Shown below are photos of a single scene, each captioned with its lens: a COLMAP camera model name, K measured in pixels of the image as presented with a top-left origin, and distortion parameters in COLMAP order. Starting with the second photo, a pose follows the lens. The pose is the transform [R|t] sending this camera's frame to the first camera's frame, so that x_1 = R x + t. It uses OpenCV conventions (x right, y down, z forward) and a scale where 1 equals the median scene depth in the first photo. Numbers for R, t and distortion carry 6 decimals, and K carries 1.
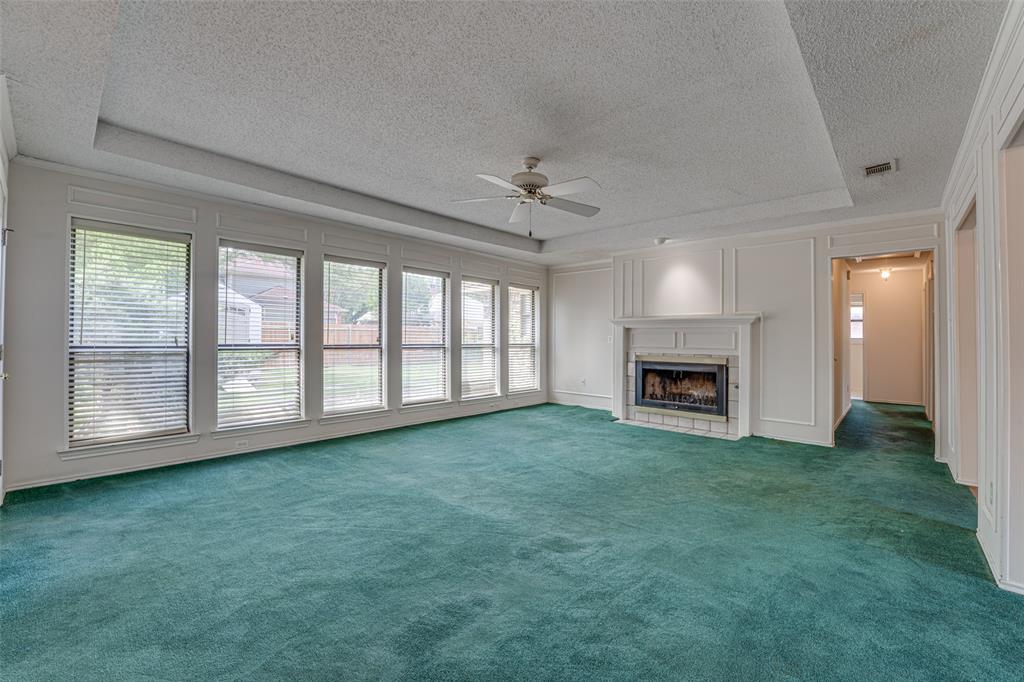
lens RADIAL K [[418.8, 0, 510.6], [0, 418.8, 340.9], [0, 0, 1]] dist [-0.028135, 0.002961]
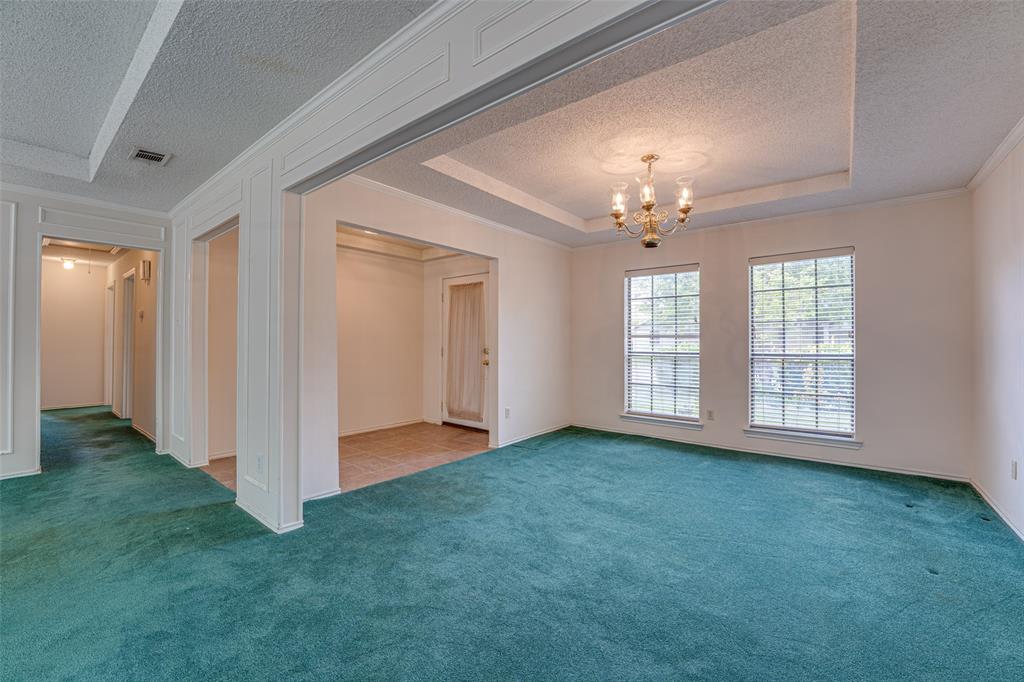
lens RADIAL K [[418.8, 0, 510.6], [0, 418.8, 340.9], [0, 0, 1]] dist [-0.028135, 0.002961]
pose [[-0.061916, -0.005310, 0.998067, -0.081322], [0.000296, 0.999986, 0.005339, -0.002579], [-0.998081, 0.000626, -0.061914, 0.214719]]
